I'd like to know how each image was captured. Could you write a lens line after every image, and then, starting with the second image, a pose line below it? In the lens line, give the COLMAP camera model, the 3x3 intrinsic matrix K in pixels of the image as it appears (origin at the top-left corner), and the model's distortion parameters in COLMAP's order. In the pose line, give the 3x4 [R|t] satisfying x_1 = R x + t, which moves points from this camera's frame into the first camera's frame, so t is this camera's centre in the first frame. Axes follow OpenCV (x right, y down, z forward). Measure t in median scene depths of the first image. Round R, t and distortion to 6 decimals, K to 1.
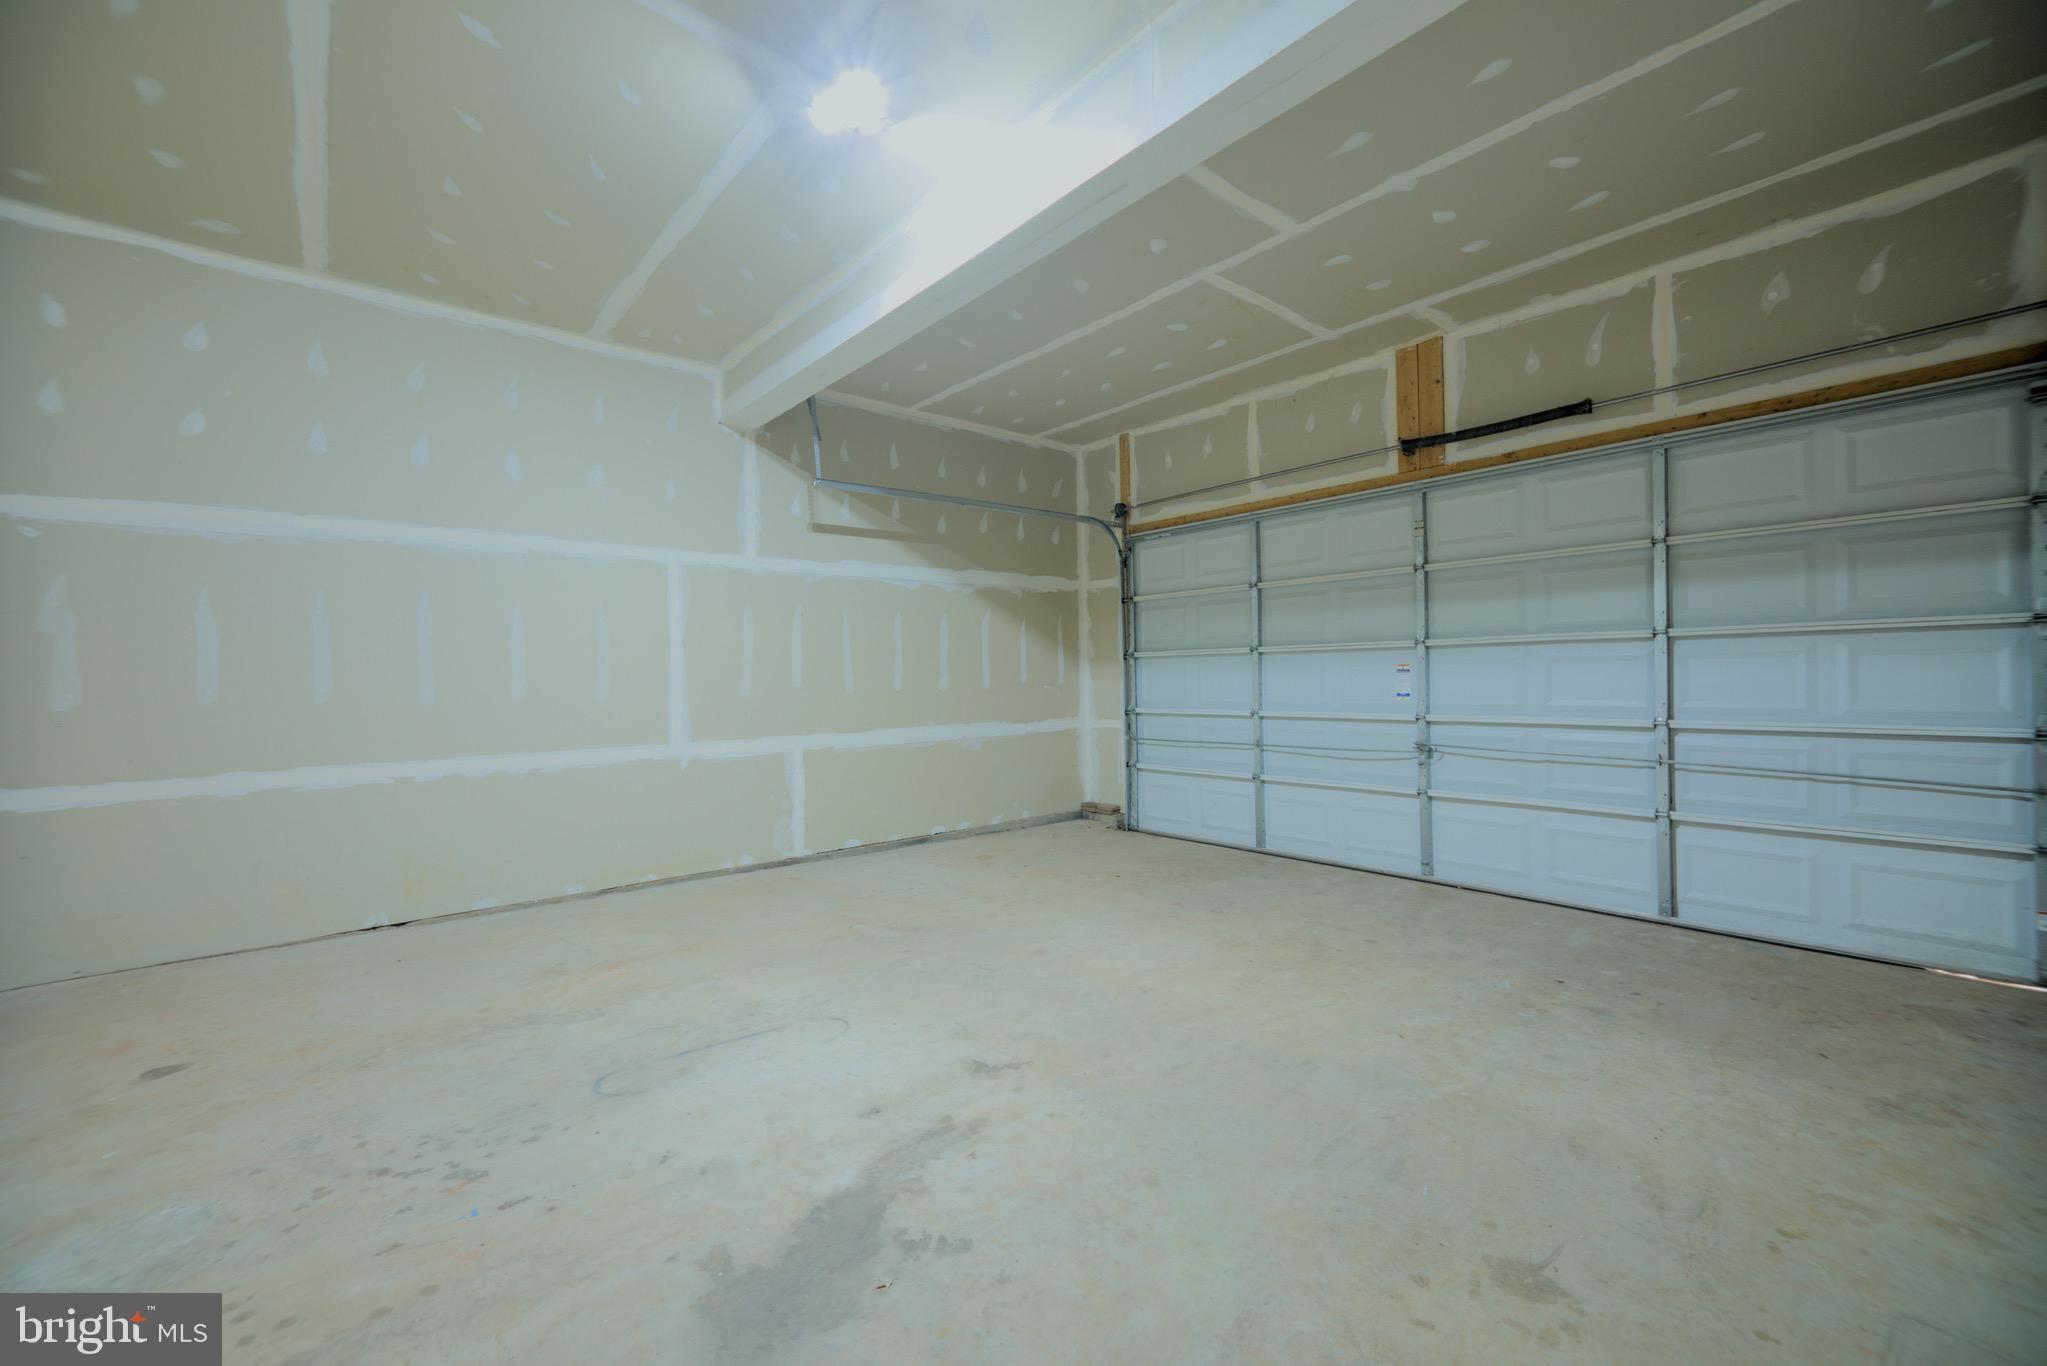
lens RADIAL K [[830.5, 0, 1023.5], [0, 830.5, 683.0], [0, 0, 1]] dist [0.000460, 0.000055]
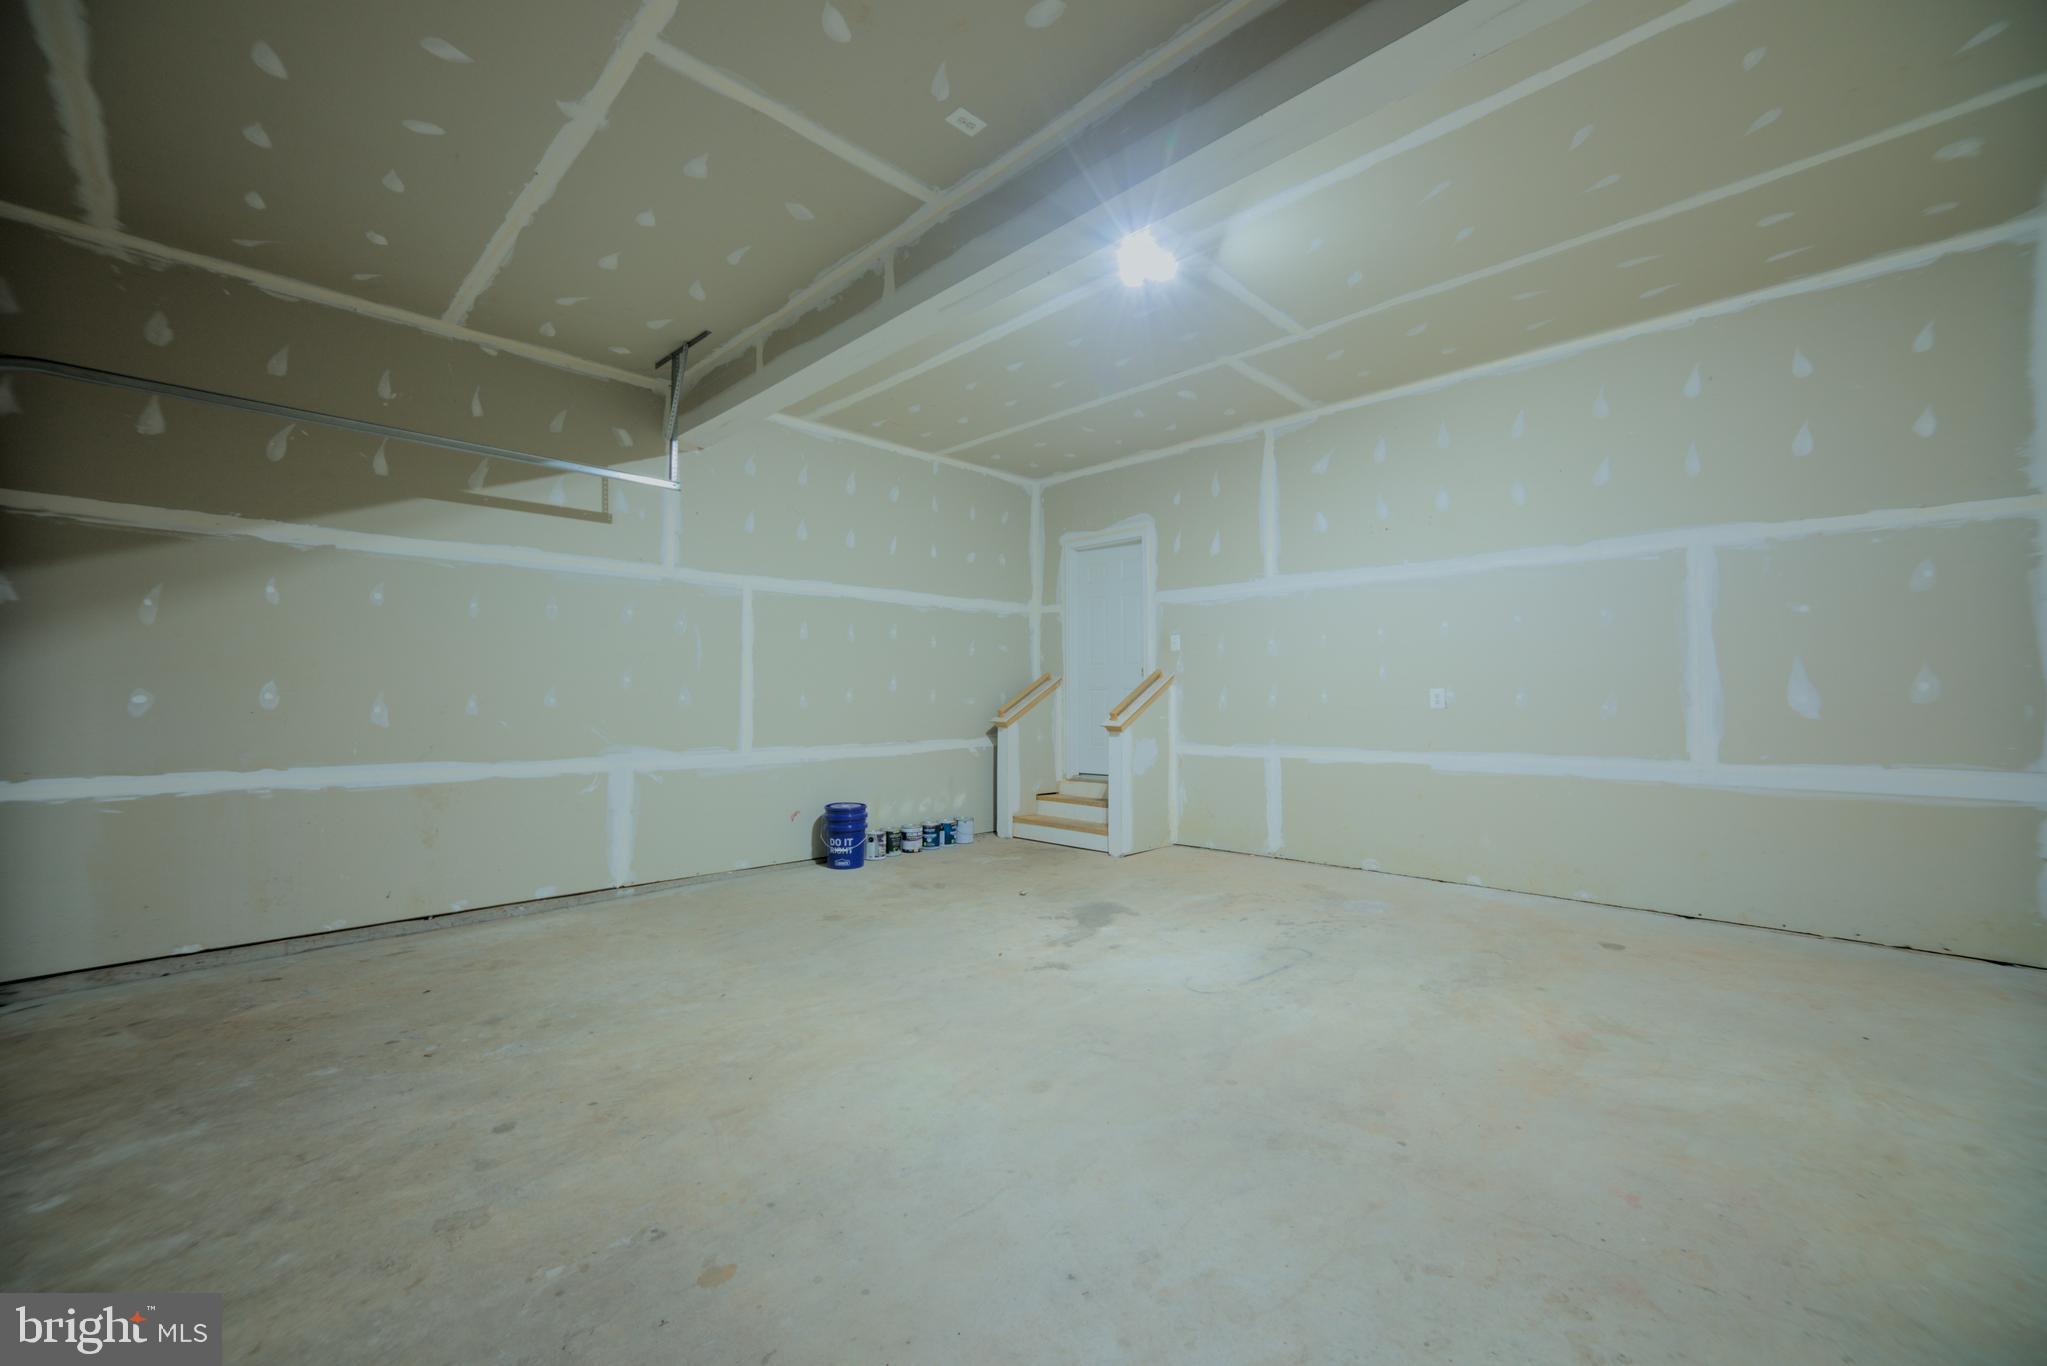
lens RADIAL K [[830.5, 0, 1023.5], [0, 830.5, 683.0], [0, 0, 1]] dist [0.000460, 0.000055]
pose [[-0.996563, 0.021269, -0.080066, 0.114943], [0.022561, 0.999629, -0.015275, -0.000036], [0.079712, -0.017029, -0.996673, 2.423299]]
